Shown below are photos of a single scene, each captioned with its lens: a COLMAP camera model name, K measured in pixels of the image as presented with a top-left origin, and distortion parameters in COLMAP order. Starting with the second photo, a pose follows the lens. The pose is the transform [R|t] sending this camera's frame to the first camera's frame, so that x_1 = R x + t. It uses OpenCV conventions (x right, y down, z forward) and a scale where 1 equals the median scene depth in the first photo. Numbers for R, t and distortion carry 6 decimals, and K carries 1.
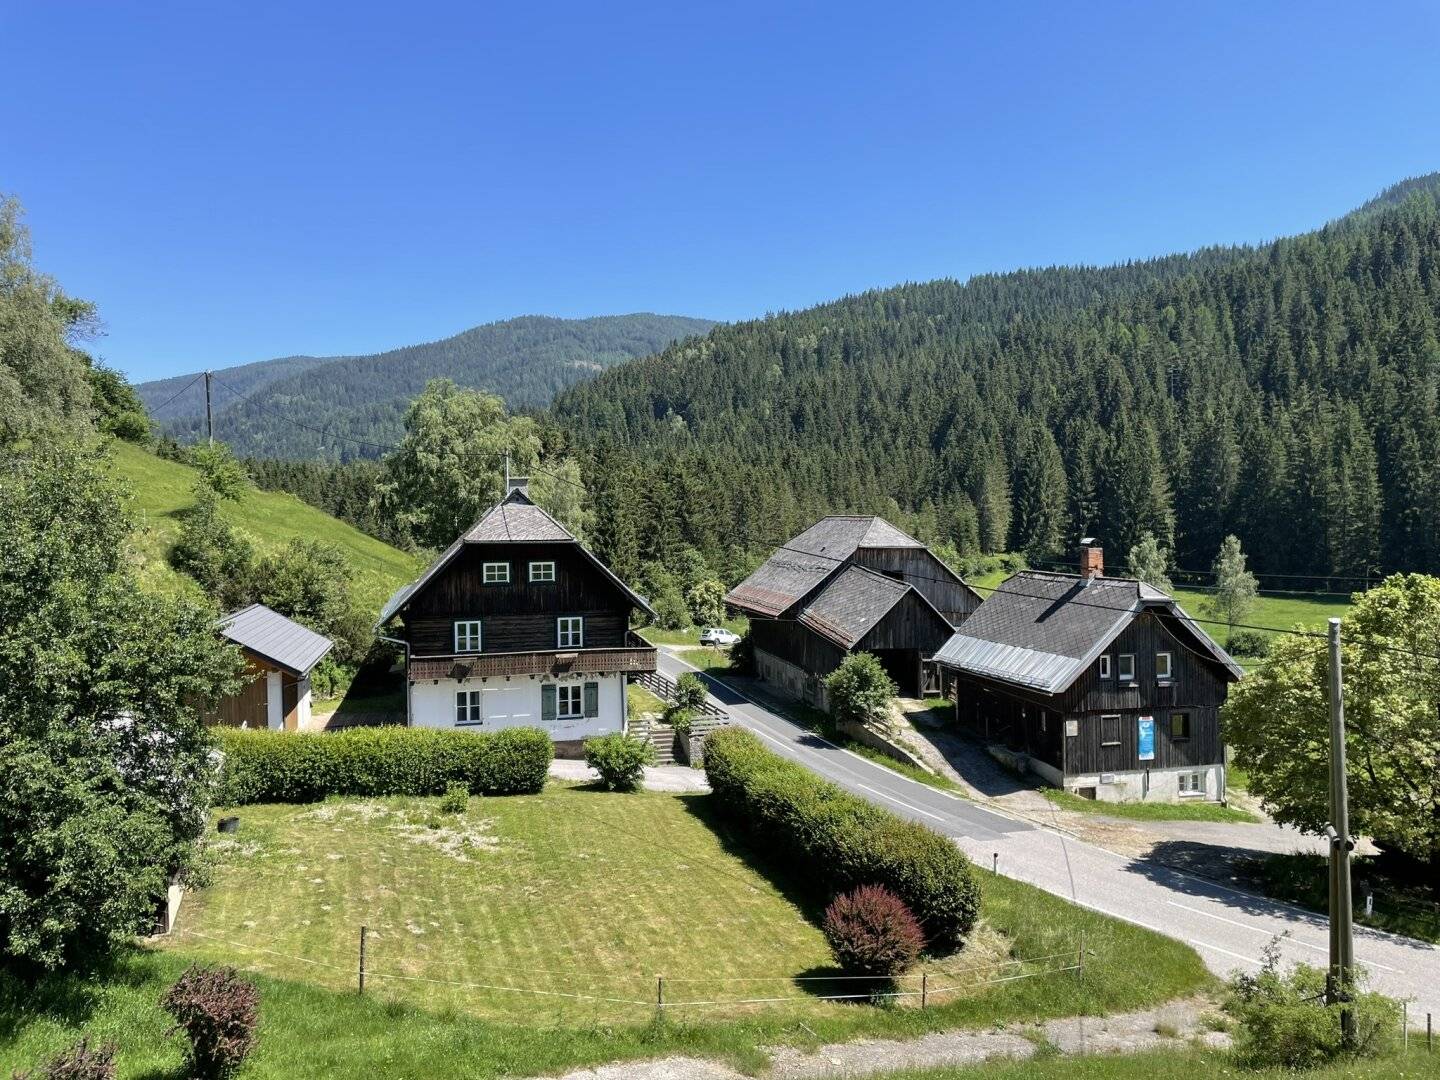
lens RADIAL K [[1108.9, 0, 706.3], [0, 1108.9, 540.2], [0, 0, 1]] dist [0.066457, -0.000552]
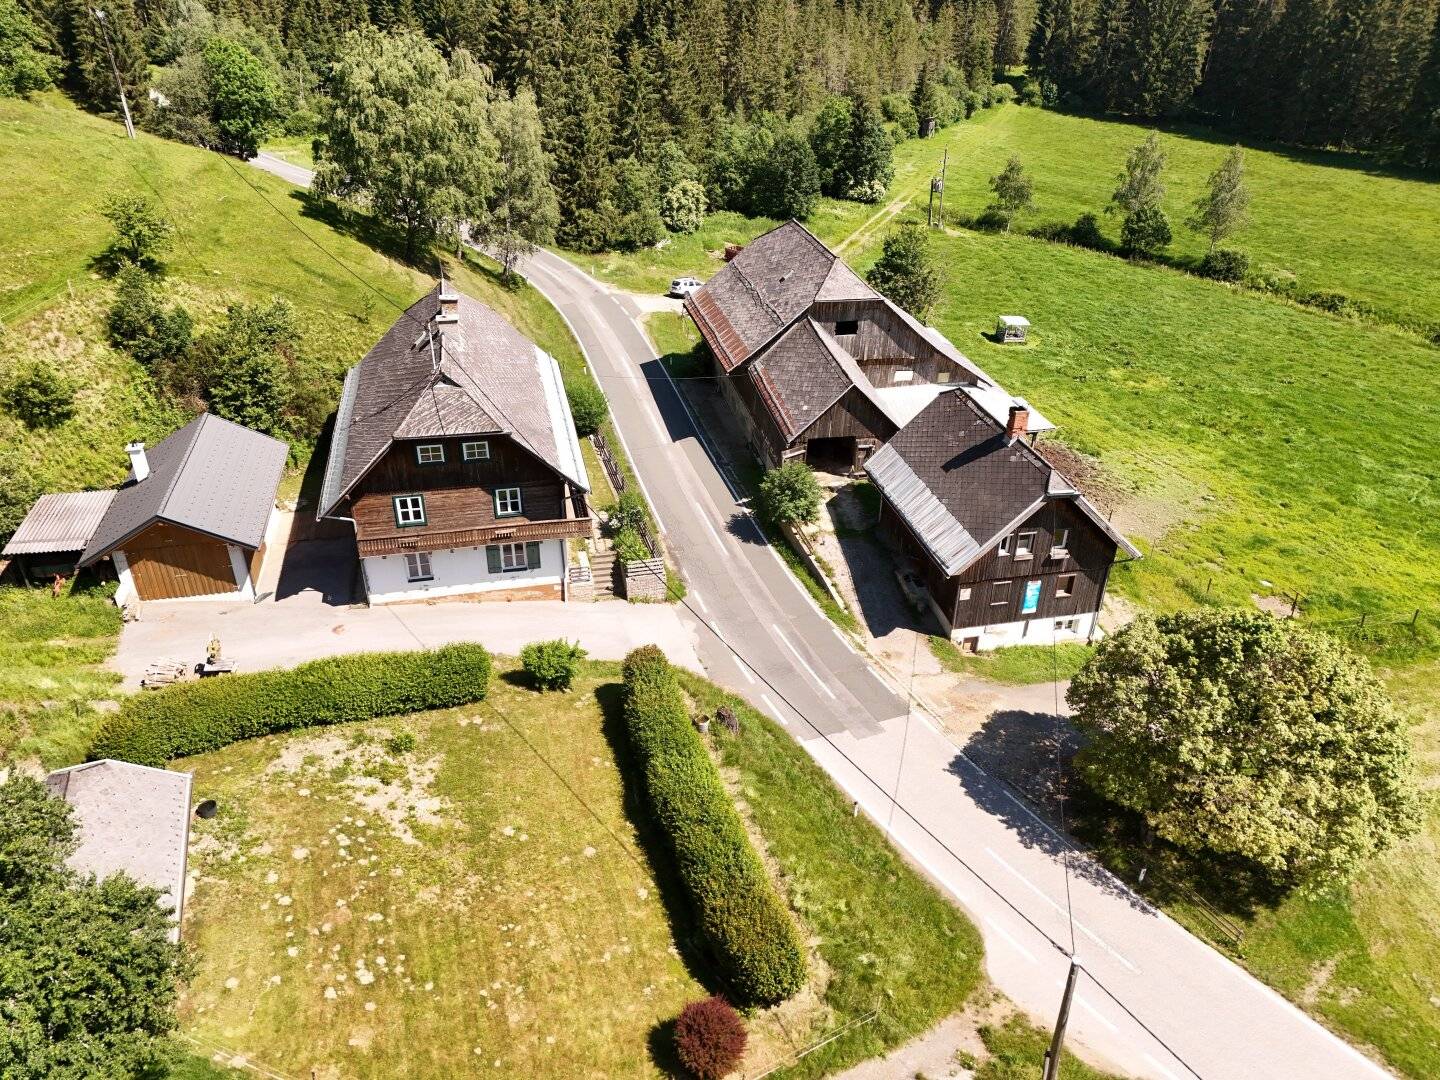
lens RADIAL K [[1065.9, 0, 720.0], [0, 1065.9, 540.0], [0, 0, 1]] dist [0.086121, -0.064091]
pose [[0.999707, 0.022129, 0.009843, 0.067437], [-0.024064, 0.861582, 0.507047, -0.395038], [0.002740, -0.507136, 0.861862, 0.101984]]
